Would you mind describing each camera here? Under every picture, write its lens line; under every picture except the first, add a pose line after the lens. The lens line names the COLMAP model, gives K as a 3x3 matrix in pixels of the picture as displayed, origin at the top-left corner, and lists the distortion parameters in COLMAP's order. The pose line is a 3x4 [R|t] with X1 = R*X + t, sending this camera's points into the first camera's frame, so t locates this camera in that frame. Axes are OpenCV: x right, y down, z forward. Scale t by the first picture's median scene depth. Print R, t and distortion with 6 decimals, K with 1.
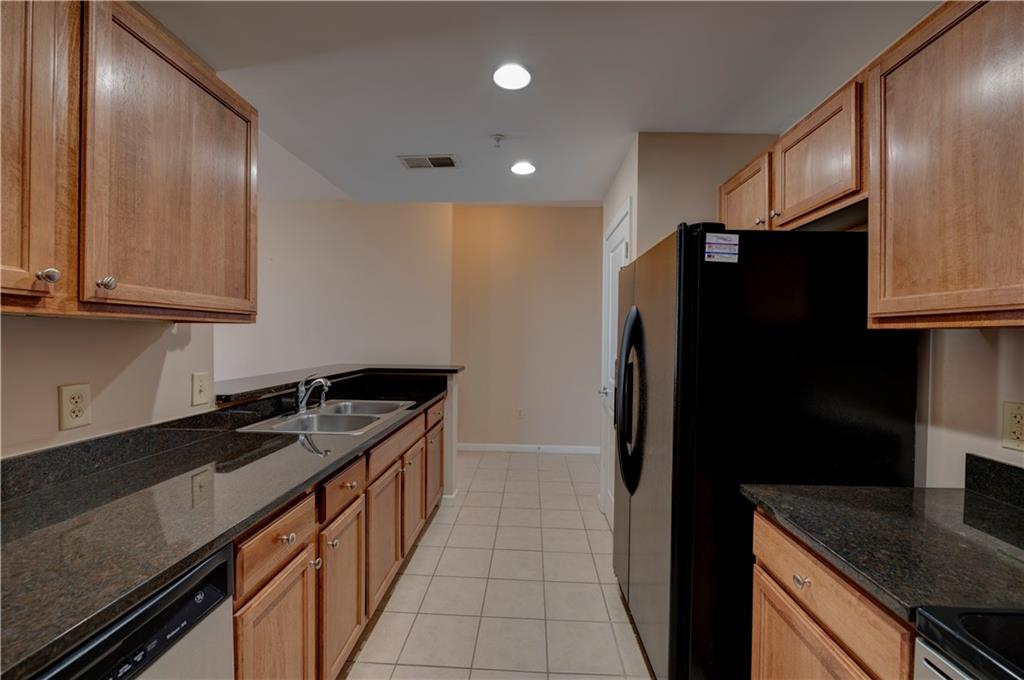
lens RADIAL K [[406.0, 0, 514.3], [0, 406.0, 341.4], [0, 0, 1]] dist [-0.011631, -0.000355]
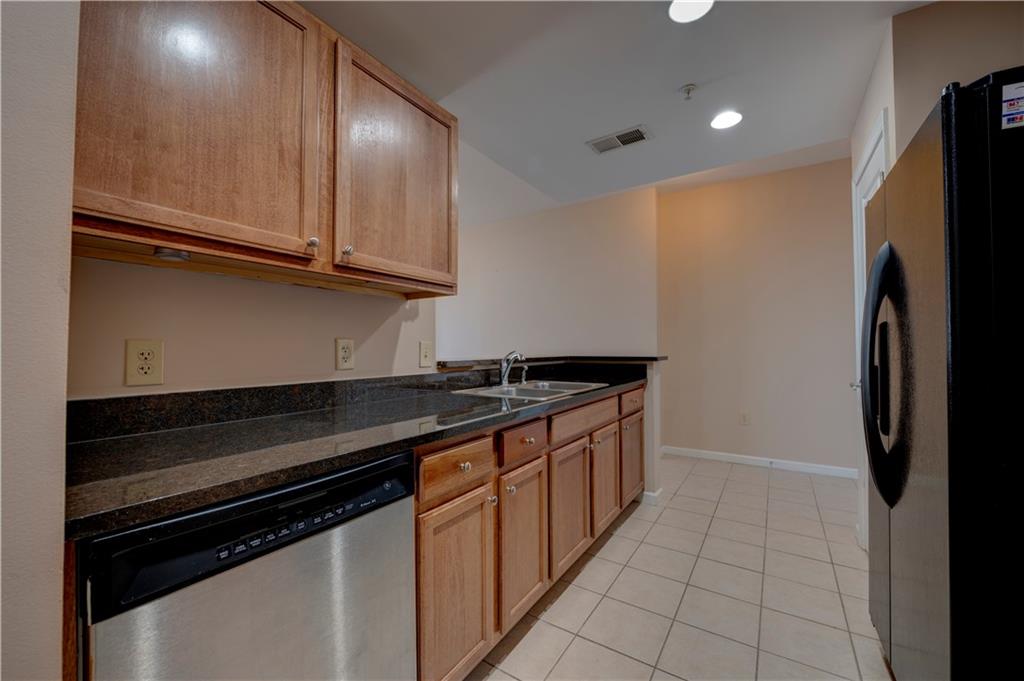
lens RADIAL K [[402.8, 0, 512.0], [0, 402.8, 340.5], [0, 0, 1]] dist [-0.012799, -0.000451]
pose [[0.860023, -0.022052, -0.509779, 0.094747], [0.006799, 0.999472, -0.031765, 0.123819], [0.510211, 0.023853, 0.859719, 0.066408]]
